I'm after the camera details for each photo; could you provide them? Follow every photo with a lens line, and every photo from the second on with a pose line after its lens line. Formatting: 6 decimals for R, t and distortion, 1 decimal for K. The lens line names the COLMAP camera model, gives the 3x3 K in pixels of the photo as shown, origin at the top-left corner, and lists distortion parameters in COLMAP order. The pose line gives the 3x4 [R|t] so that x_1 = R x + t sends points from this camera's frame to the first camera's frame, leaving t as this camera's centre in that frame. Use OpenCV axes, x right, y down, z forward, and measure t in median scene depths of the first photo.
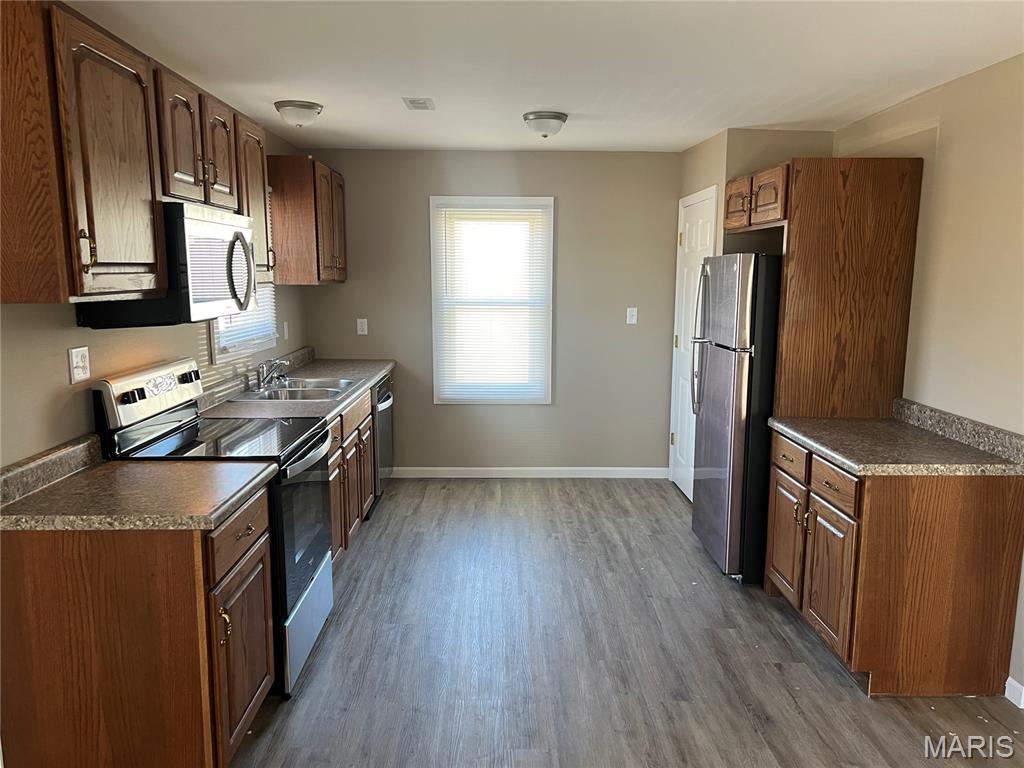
lens RADIAL K [[764.4, 0, 515.0], [0, 764.4, 388.3], [0, 0, 1]] dist [0.077584, -0.088512]
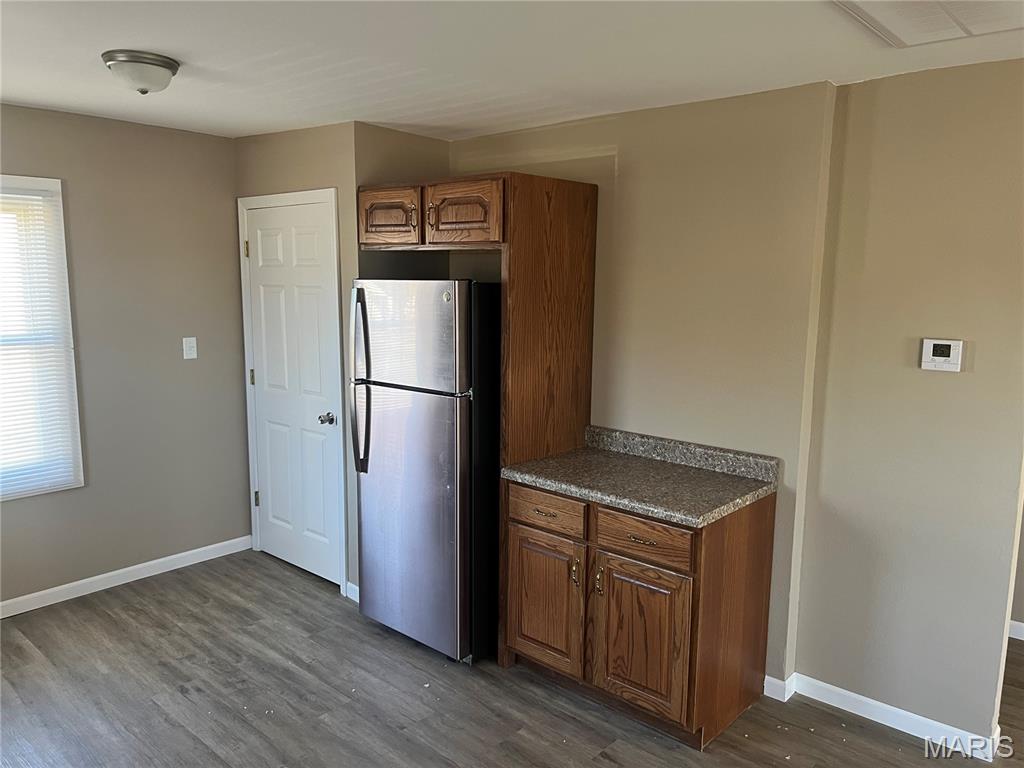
lens RADIAL K [[764.4, 0, 507.5], [0, 764.4, 388.6], [0, 0, 1]] dist [0.077584, -0.088512]
pose [[0.688729, -0.108353, 0.716877, -0.243072], [0.103378, 0.993343, 0.050821, -0.084216], [-0.717611, 0.039107, 0.695345, 0.345080]]
